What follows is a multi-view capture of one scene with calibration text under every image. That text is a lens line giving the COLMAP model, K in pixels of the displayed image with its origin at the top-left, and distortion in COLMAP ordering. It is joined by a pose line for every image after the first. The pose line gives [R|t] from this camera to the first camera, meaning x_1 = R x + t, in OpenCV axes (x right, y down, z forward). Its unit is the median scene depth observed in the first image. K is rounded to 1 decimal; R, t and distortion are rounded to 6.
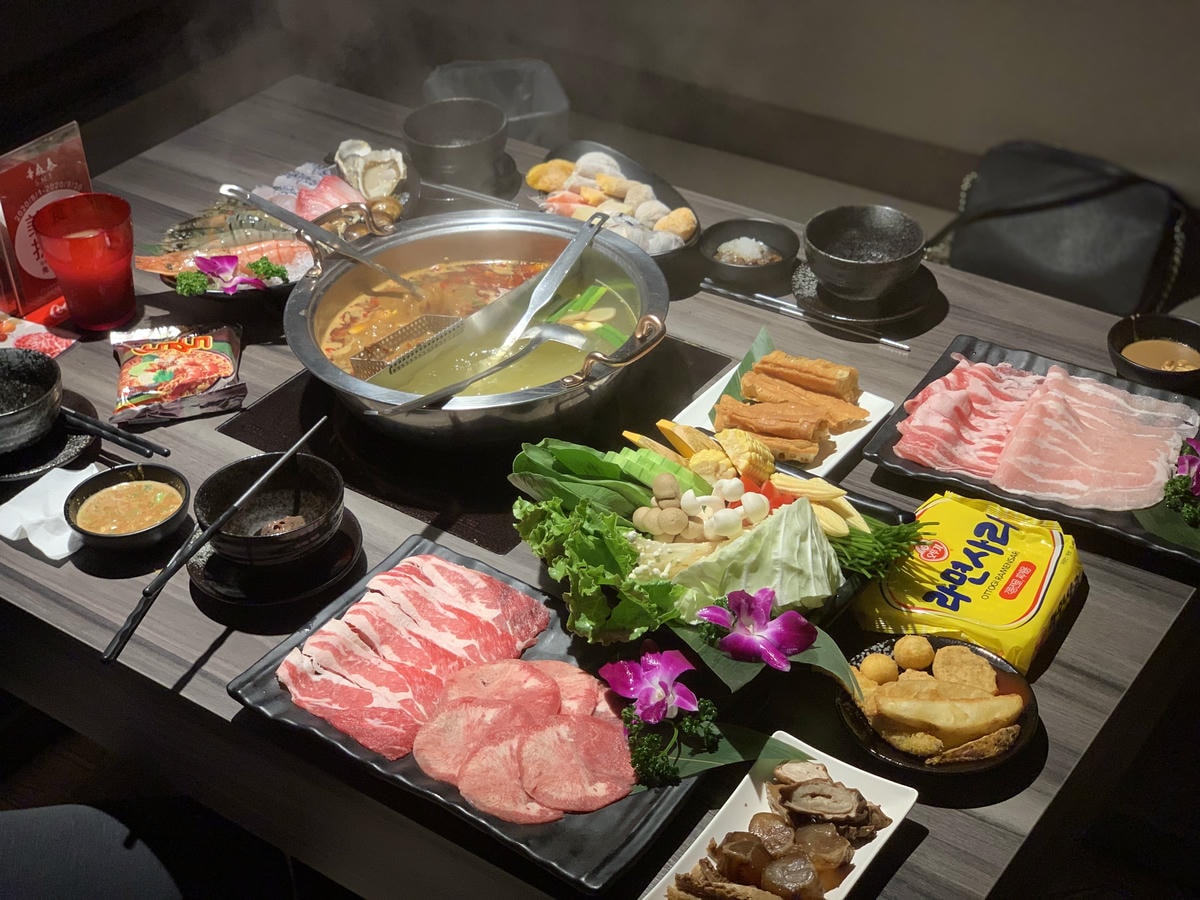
lens RADIAL K [[1846.7, 0, 600.9], [0, 1846.7, 450.0], [0, 0, 1]] dist [-0.038262, 0.000000]
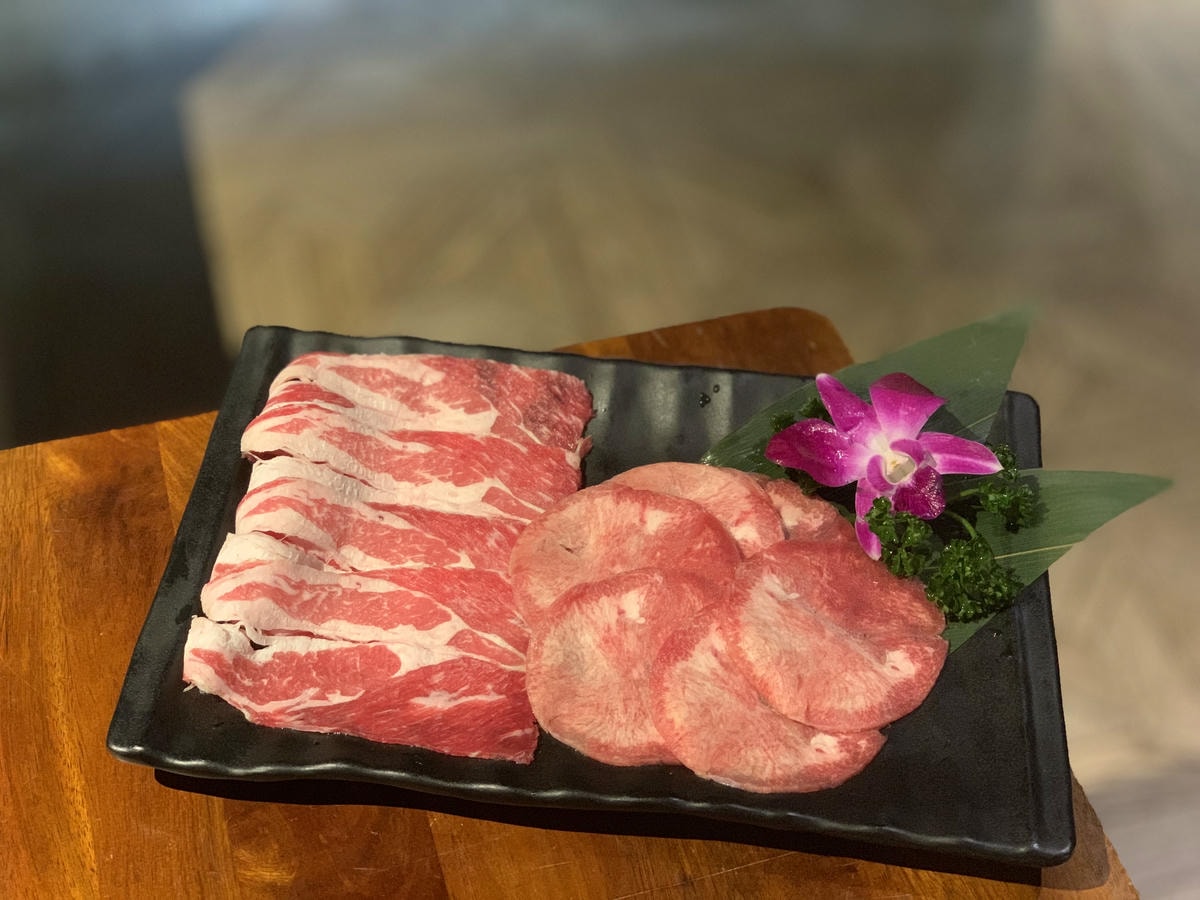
lens RADIAL K [[1846.7, 0, 599.0], [0, 1846.7, 451.4], [0, 0, 1]] dist [-0.038262, 0.000000]
pose [[0.867758, -0.331585, 0.370199, -0.242177], [0.246182, 0.933866, 0.259399, -0.036043], [-0.431729, -0.133959, 0.892000, 0.522854]]
